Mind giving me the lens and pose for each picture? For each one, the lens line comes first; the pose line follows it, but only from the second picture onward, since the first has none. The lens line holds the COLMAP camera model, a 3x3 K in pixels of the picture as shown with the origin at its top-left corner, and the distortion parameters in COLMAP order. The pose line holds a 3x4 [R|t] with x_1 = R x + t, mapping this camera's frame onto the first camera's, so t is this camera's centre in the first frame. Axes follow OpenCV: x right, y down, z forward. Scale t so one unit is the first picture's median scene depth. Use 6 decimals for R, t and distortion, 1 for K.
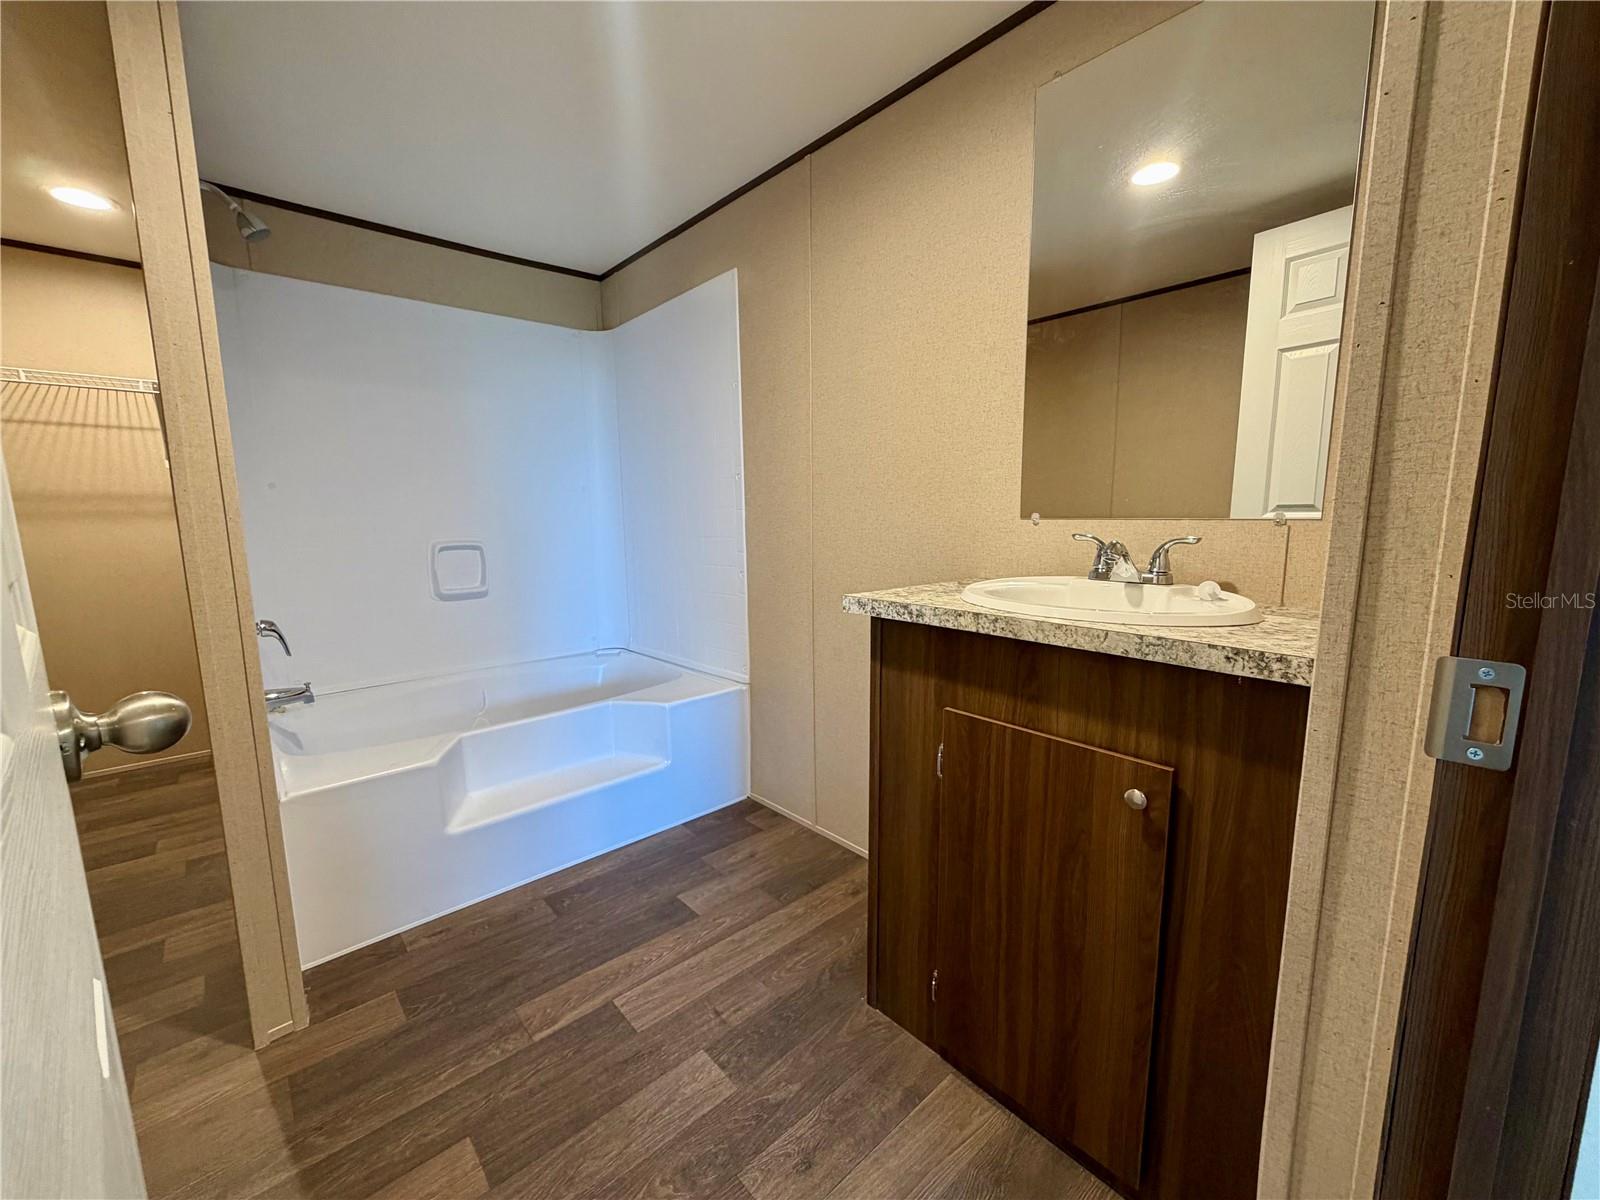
lens RADIAL K [[639.7, 0, 798.9], [0, 639.7, 601.6], [0, 0, 1]] dist [-0.000748, -0.000151]
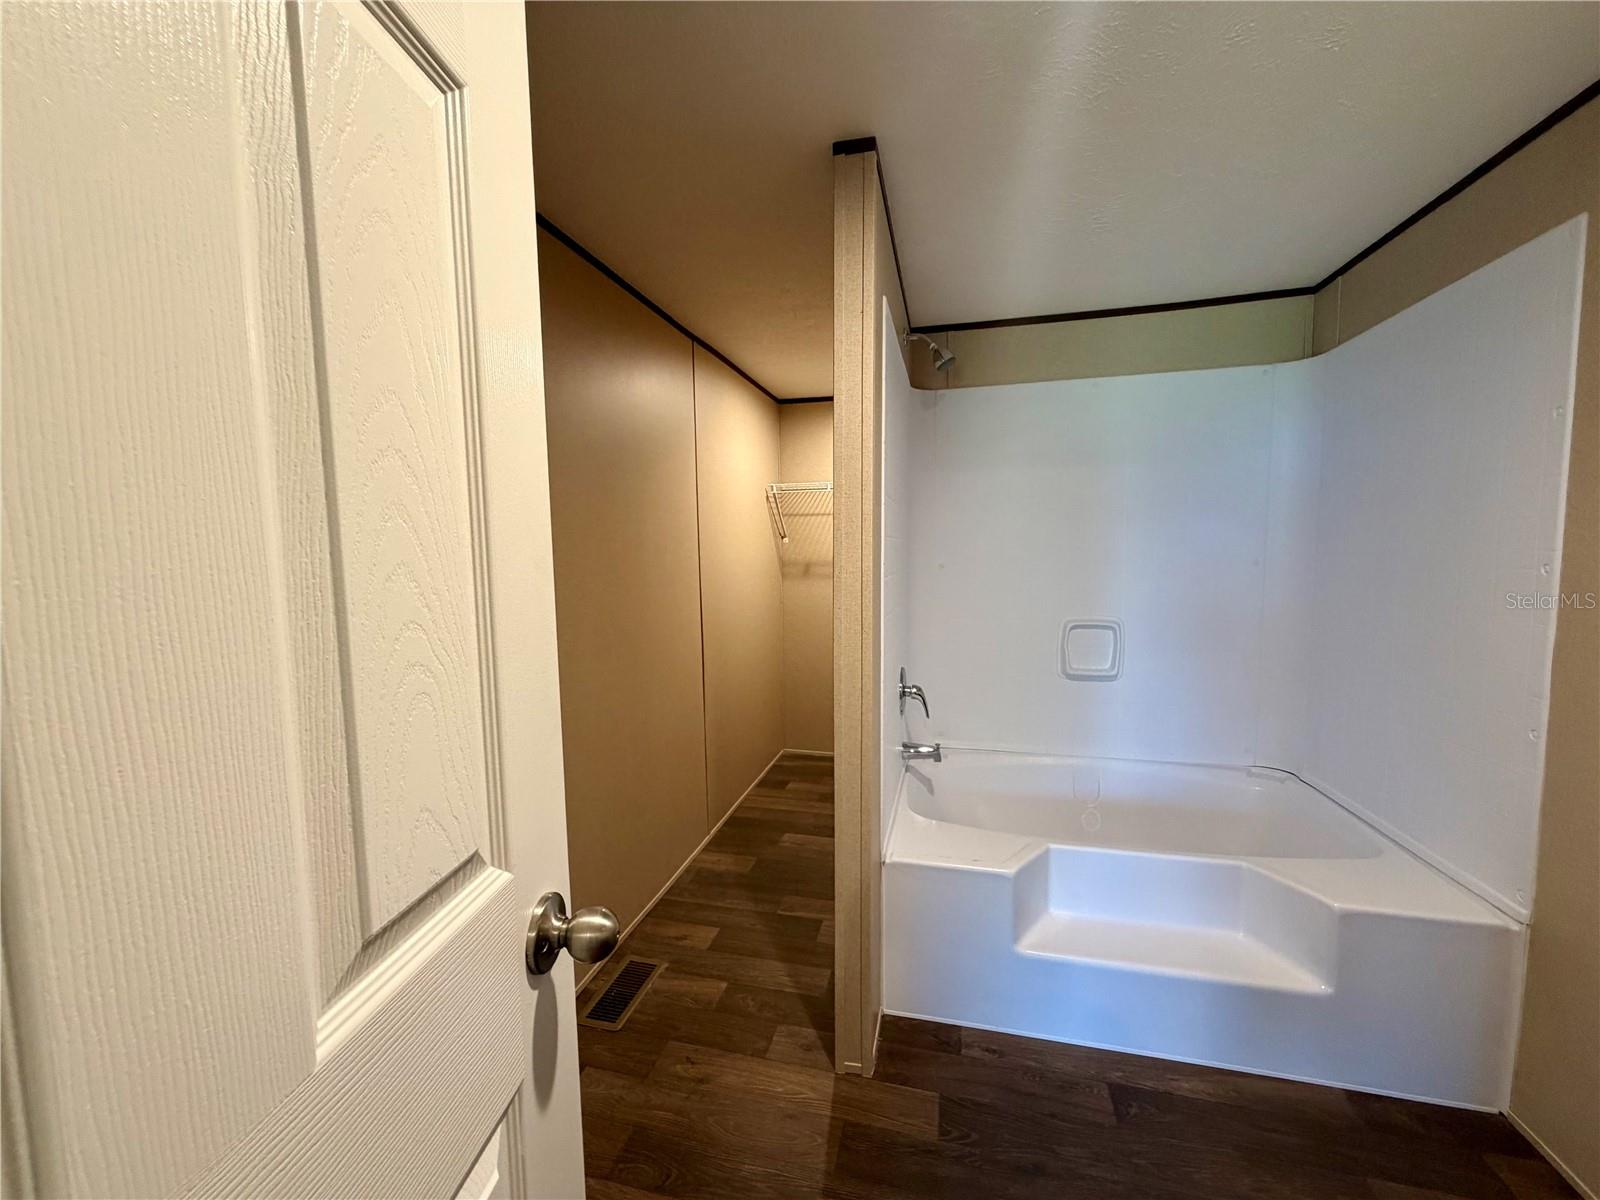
lens RADIAL K [[638.7, 0, 797.6], [0, 638.7, 605.4], [0, 0, 1]] dist [0.001160, 0.000546]
pose [[0.552474, 0.078557, -0.829820, 0.019260], [-0.110650, 0.993650, 0.020398, -0.129516], [0.826153, 0.080550, 0.557658, 0.156865]]
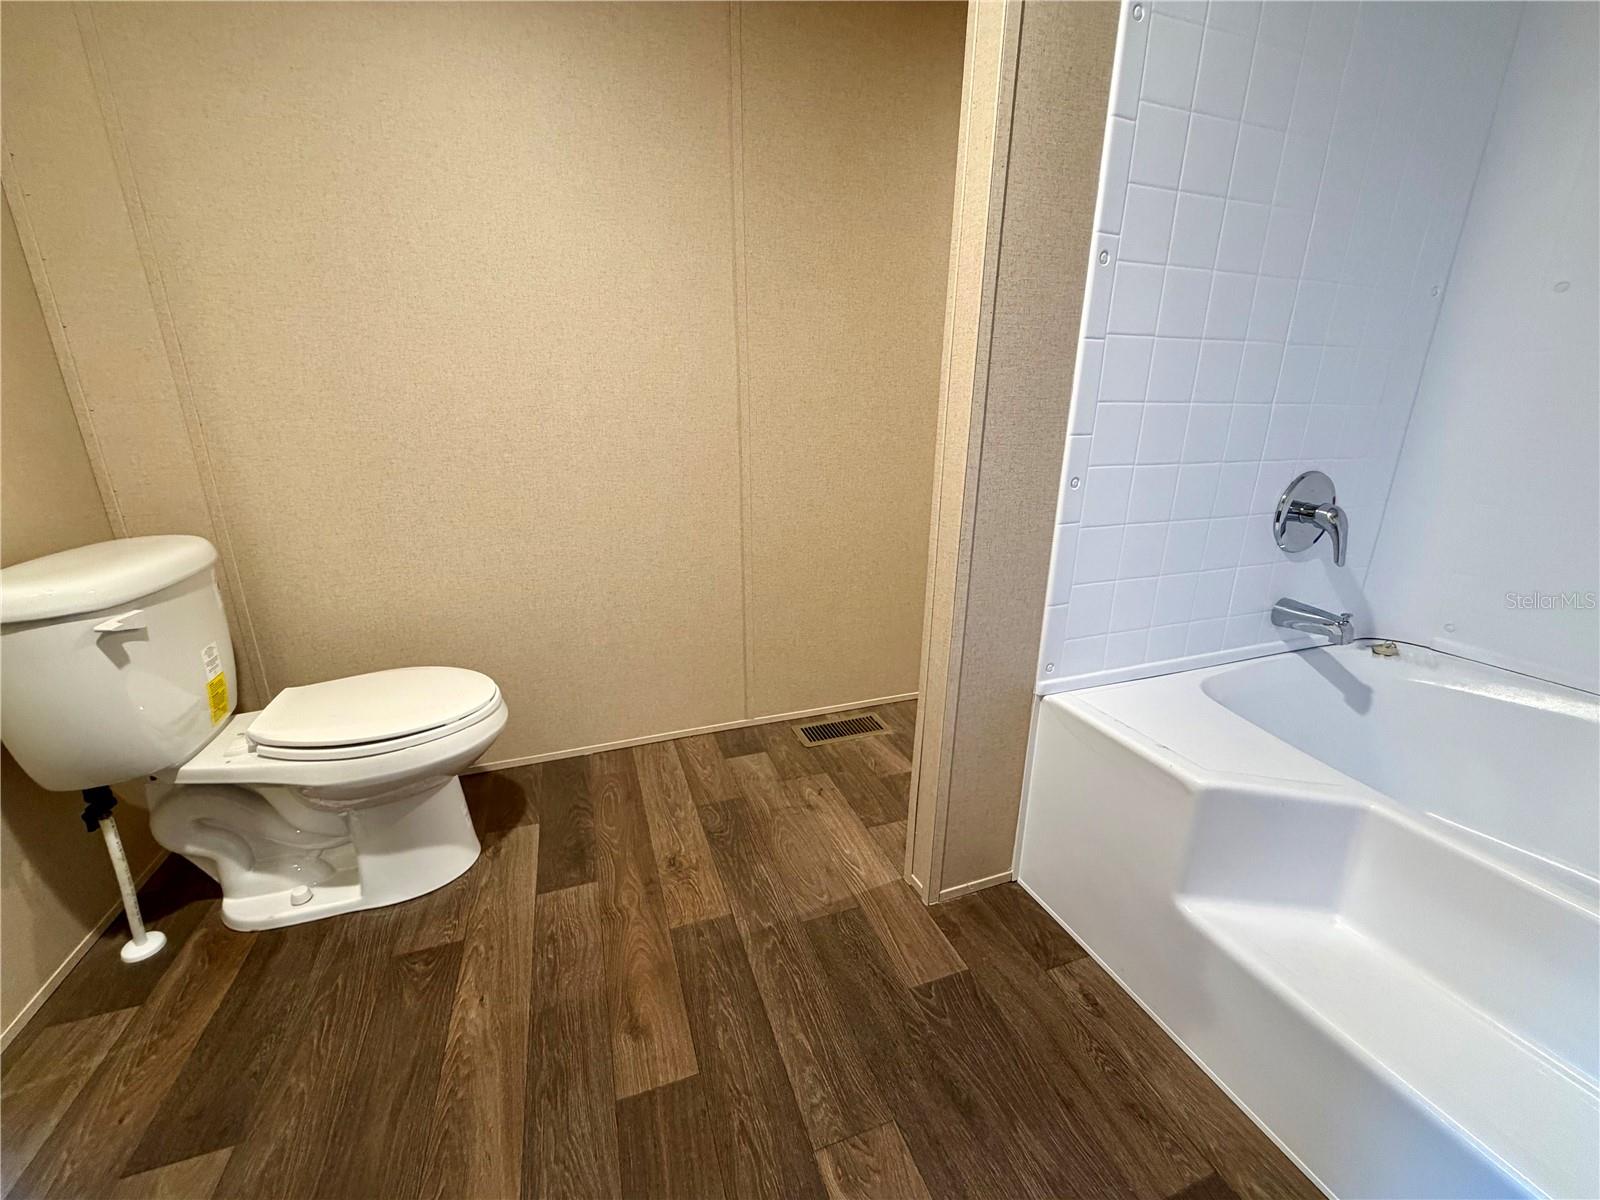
lens RADIAL K [[641.6, 0, 795.9], [0, 641.6, 604.2], [0, 0, 1]] dist [-0.000027, 0.000114]
pose [[-0.383382, 0.278942, -0.880460, 0.009246], [-0.130979, 0.927246, 0.350797, -0.040554], [0.914255, 0.249811, -0.318954, 0.789370]]
